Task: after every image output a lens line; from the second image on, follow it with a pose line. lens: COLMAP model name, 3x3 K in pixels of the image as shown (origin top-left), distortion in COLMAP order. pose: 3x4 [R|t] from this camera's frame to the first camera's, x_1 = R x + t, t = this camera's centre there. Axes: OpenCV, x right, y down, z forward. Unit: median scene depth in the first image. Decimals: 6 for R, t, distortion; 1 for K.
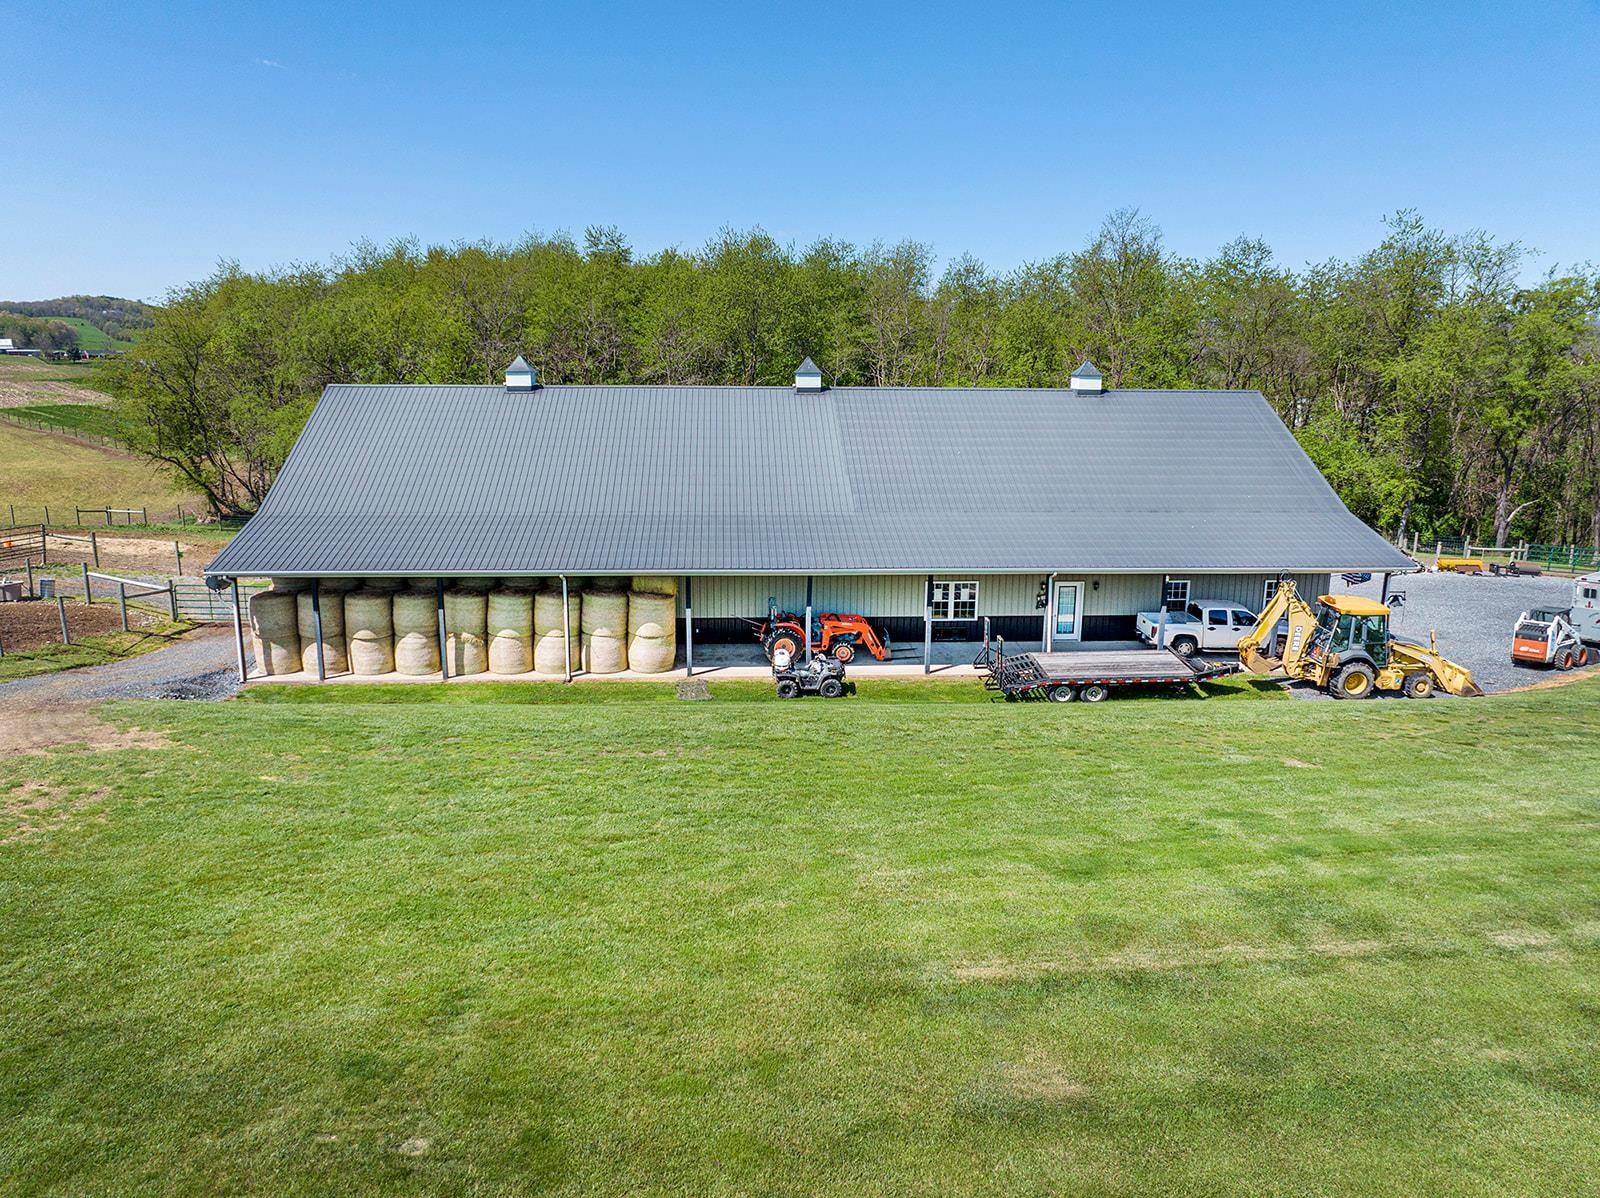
lens RADIAL K [[1102.9, 0, 800.0], [0, 1102.9, 599.0], [0, 0, 1]] dist [-0.035768, 0.004012]
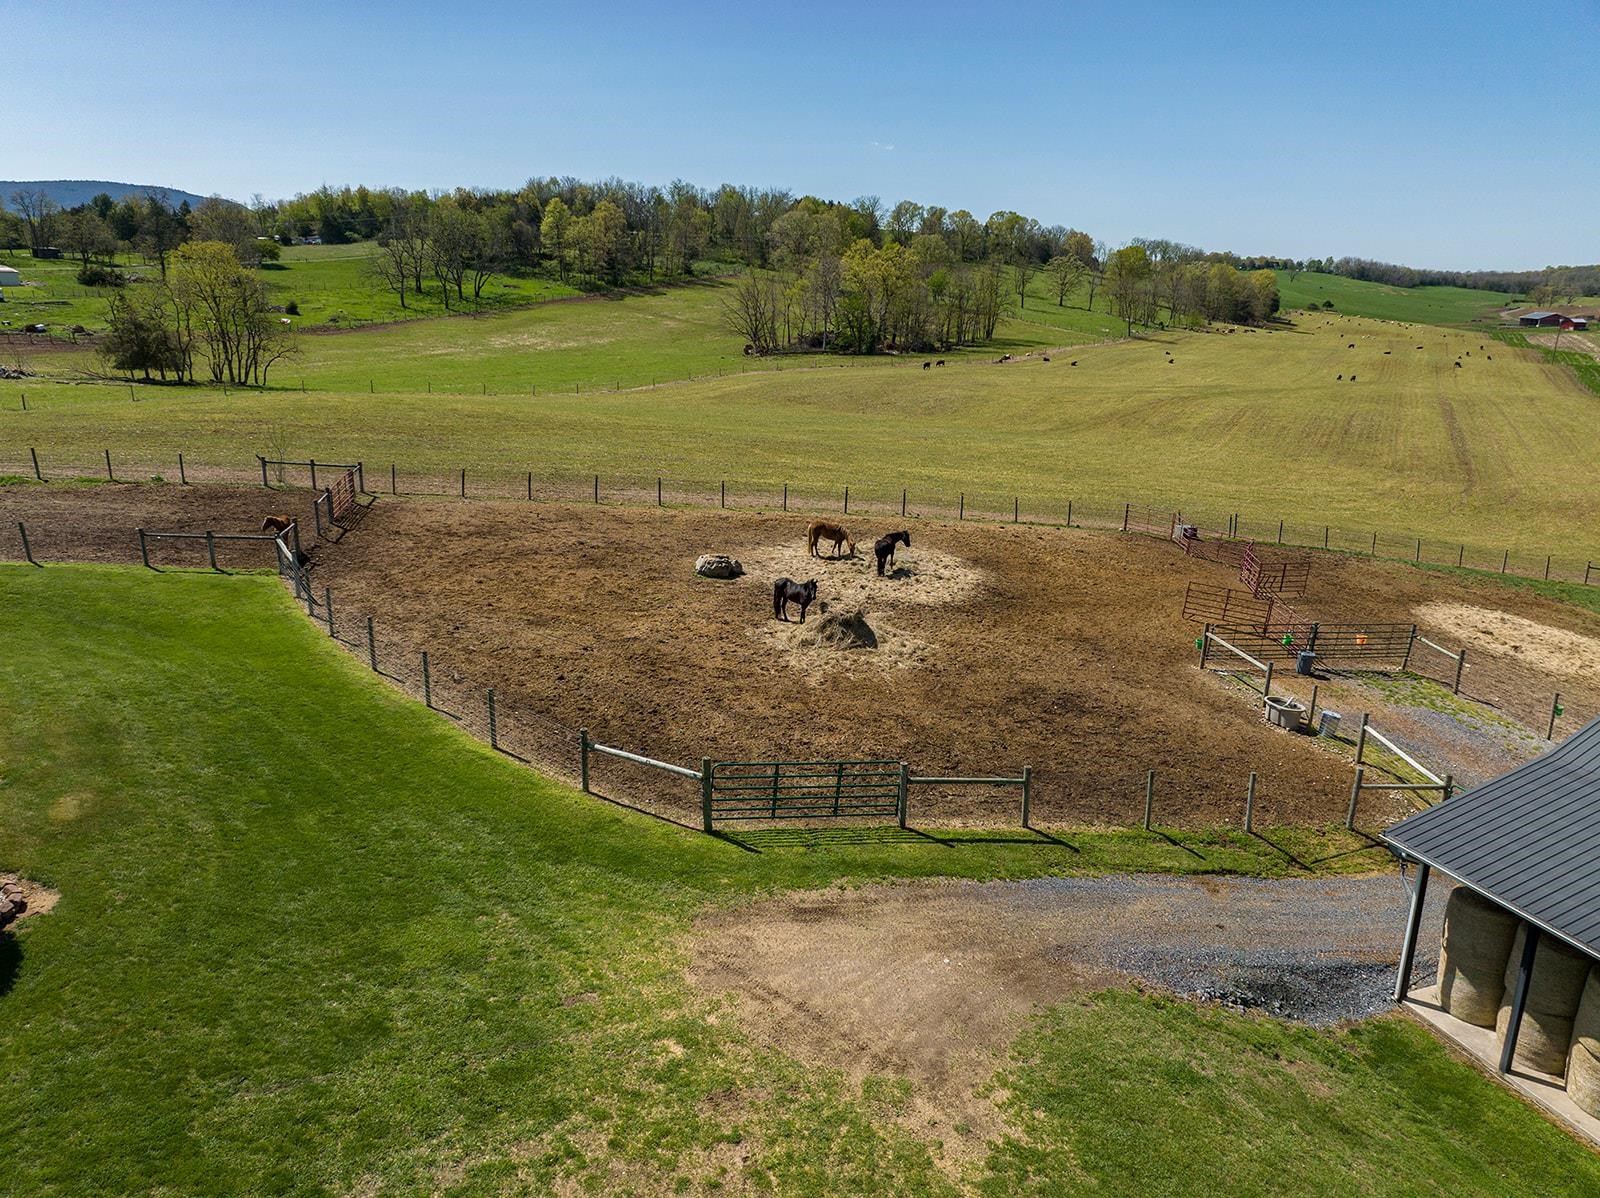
lens RADIAL K [[1102.9, 0, 800.0], [0, 1102.9, 599.0], [0, 0, 1]] dist [-0.035768, 0.004012]
pose [[0.238716, 0.252003, -0.937822, -0.034108], [-0.217579, 0.955069, 0.201254, -0.210008], [0.946401, 0.156008, 0.282820, 0.421809]]
